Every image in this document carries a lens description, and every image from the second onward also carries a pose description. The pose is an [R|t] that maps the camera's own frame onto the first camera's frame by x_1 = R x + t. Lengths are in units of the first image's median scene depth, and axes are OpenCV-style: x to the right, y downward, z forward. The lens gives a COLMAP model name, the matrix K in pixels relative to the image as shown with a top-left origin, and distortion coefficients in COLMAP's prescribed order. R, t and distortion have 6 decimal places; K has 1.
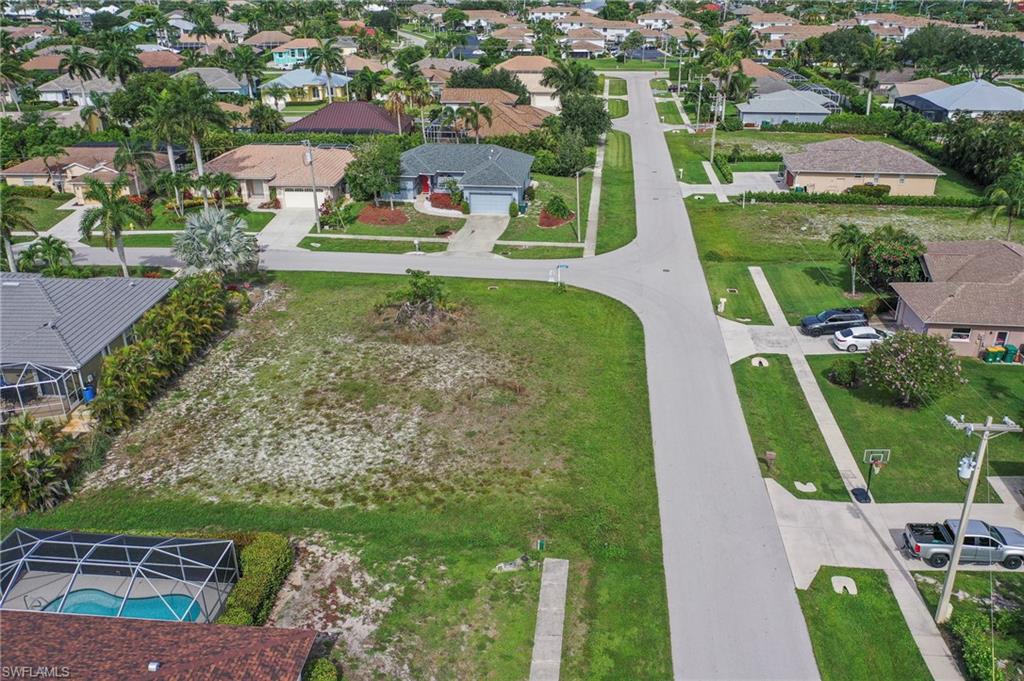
lens RADIAL K [[815.2, 0, 512.8], [0, 815.2, 338.9], [0, 0, 1]] dist [0.002379, 0.002387]
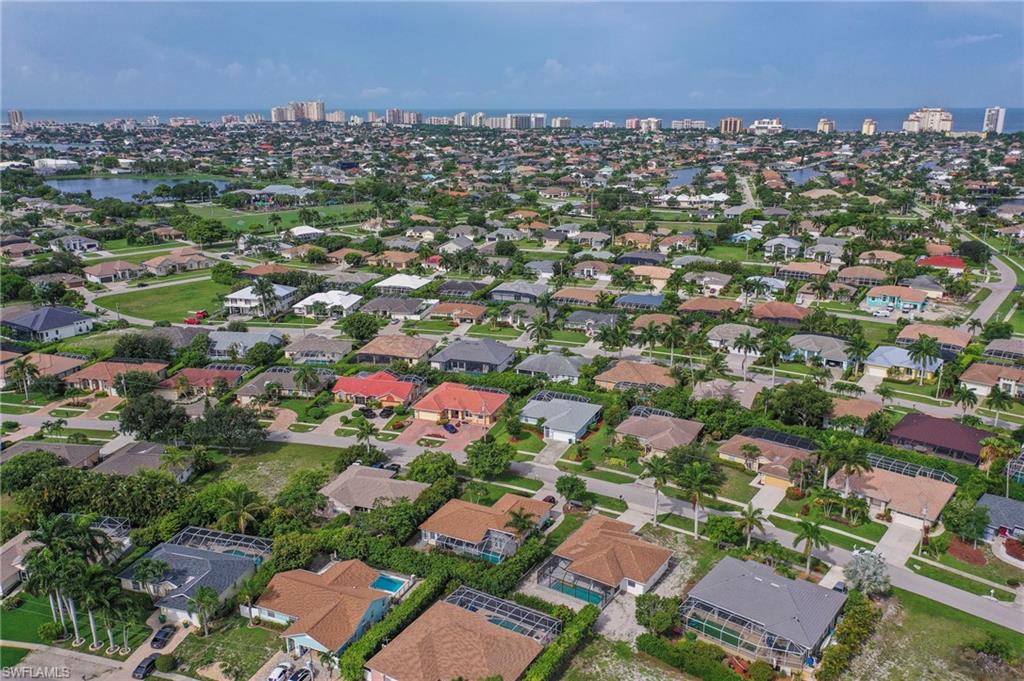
lens RADIAL K [[815.2, 0, 507.1], [0, 815.2, 337.6], [0, 0, 1]] dist [0.002379, 0.002387]
pose [[0.800763, 0.163300, -0.576291, -0.059249], [-0.242632, 0.968082, -0.062821, -0.357955], [0.547638, 0.190131, 0.814827, -1.119635]]
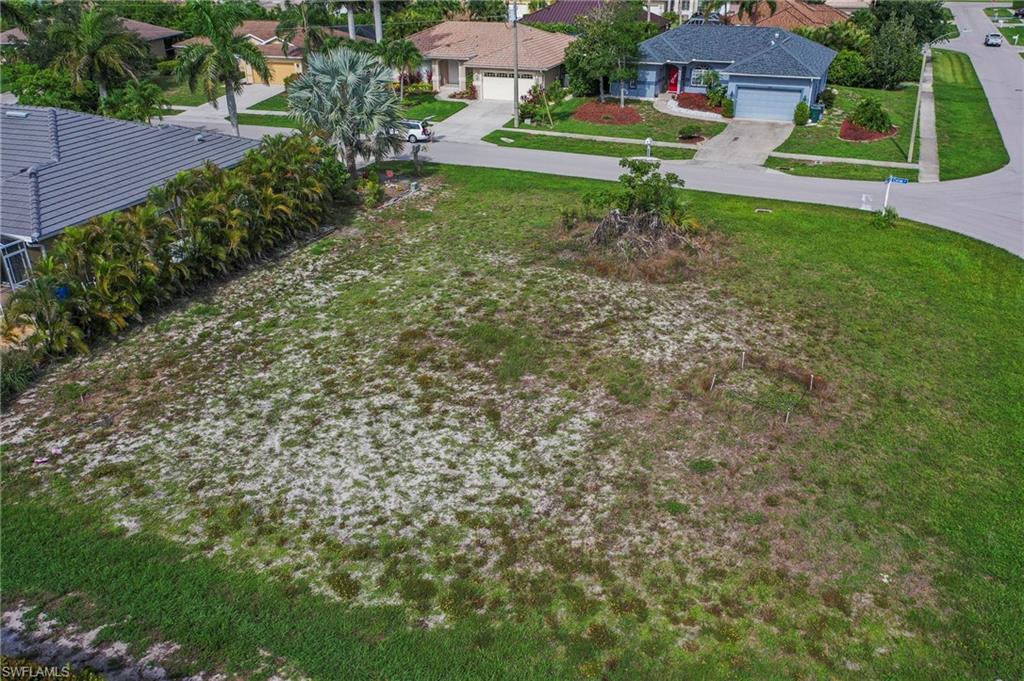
lens RADIAL K [[815.2, 0, 510.5], [0, 815.2, 340.0], [0, 0, 1]] dist [0.002379, 0.002387]
pose [[0.953717, 0.128578, -0.271830, -0.032380], [-0.119185, 0.991569, 0.050859, 0.030130], [0.276078, -0.016107, 0.961000, 0.444117]]
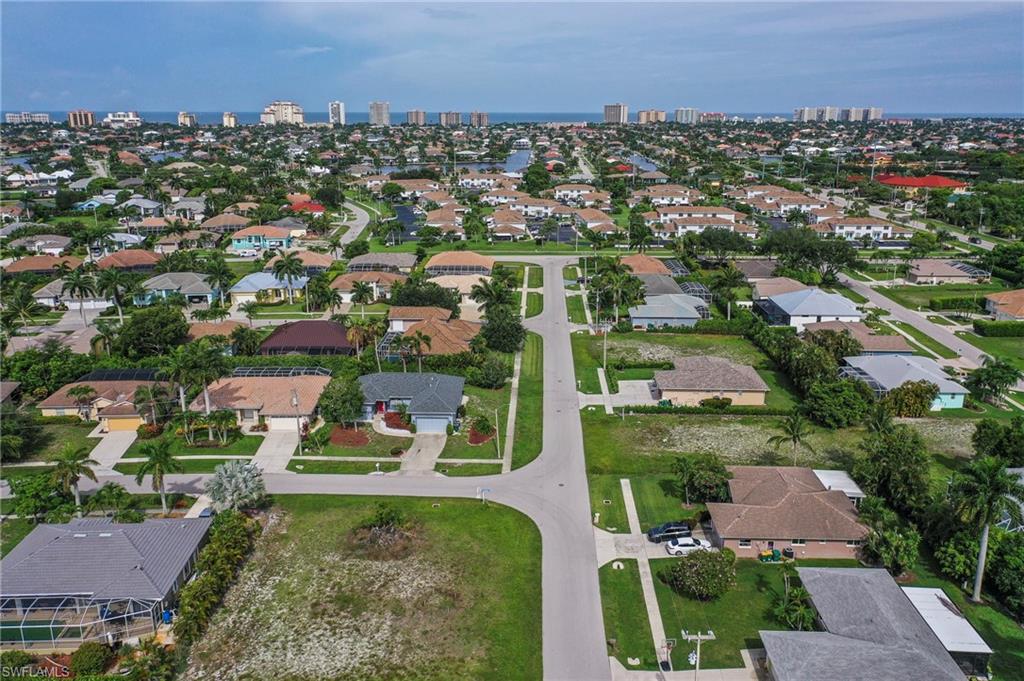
lens RADIAL K [[815.2, 0, 512.8], [0, 815.2, 345.0], [0, 0, 1]] dist [0.002379, 0.002387]
pose [[0.996651, -0.019415, 0.079437, 0.001219], [0.030203, 0.990118, -0.136947, -0.170094], [-0.075993, 0.138888, 0.987388, -0.504553]]
